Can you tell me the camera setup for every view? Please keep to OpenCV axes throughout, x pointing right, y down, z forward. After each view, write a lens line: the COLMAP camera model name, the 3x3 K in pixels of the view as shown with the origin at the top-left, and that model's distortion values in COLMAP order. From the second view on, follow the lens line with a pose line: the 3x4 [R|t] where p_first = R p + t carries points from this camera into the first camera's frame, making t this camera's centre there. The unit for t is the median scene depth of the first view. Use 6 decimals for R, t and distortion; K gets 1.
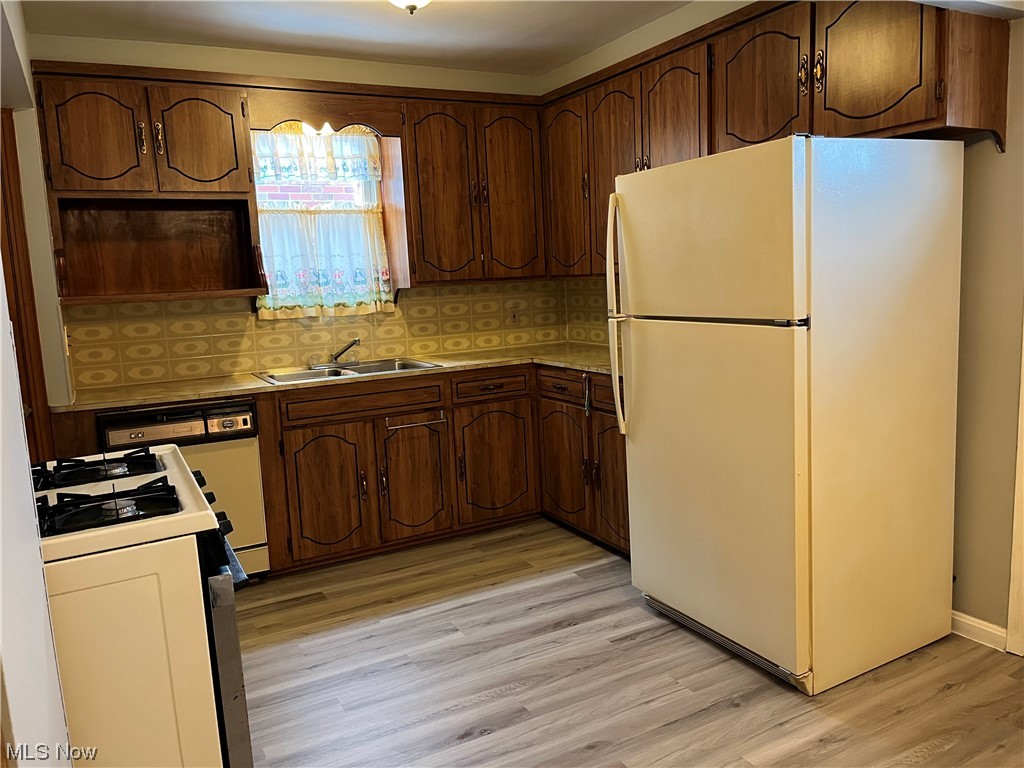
lens RADIAL K [[786.5, 0, 508.3], [0, 786.5, 388.5], [0, 0, 1]] dist [0.078619, -0.113488]
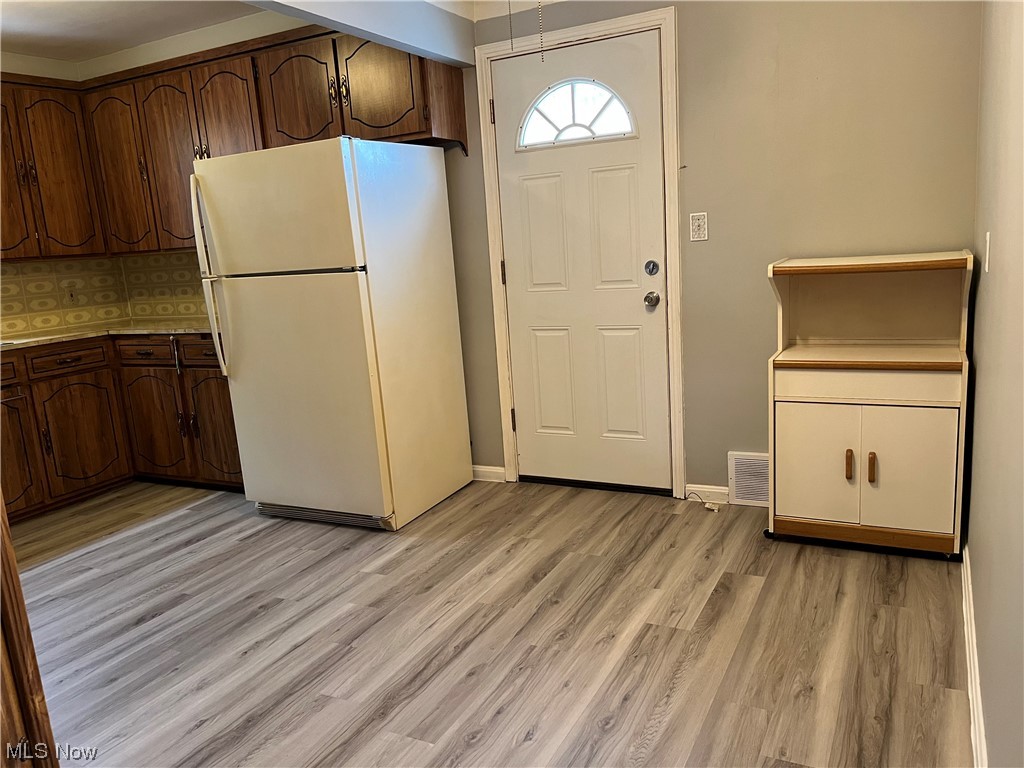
lens RADIAL K [[786.5, 0, 508.3], [0, 786.5, 388.5], [0, 0, 1]] dist [0.078619, -0.113488]
pose [[0.828657, -0.115473, 0.547717, -0.150555], [0.112650, 0.992873, 0.038892, 0.073428], [-0.548305, 0.029472, 0.835759, -0.230738]]
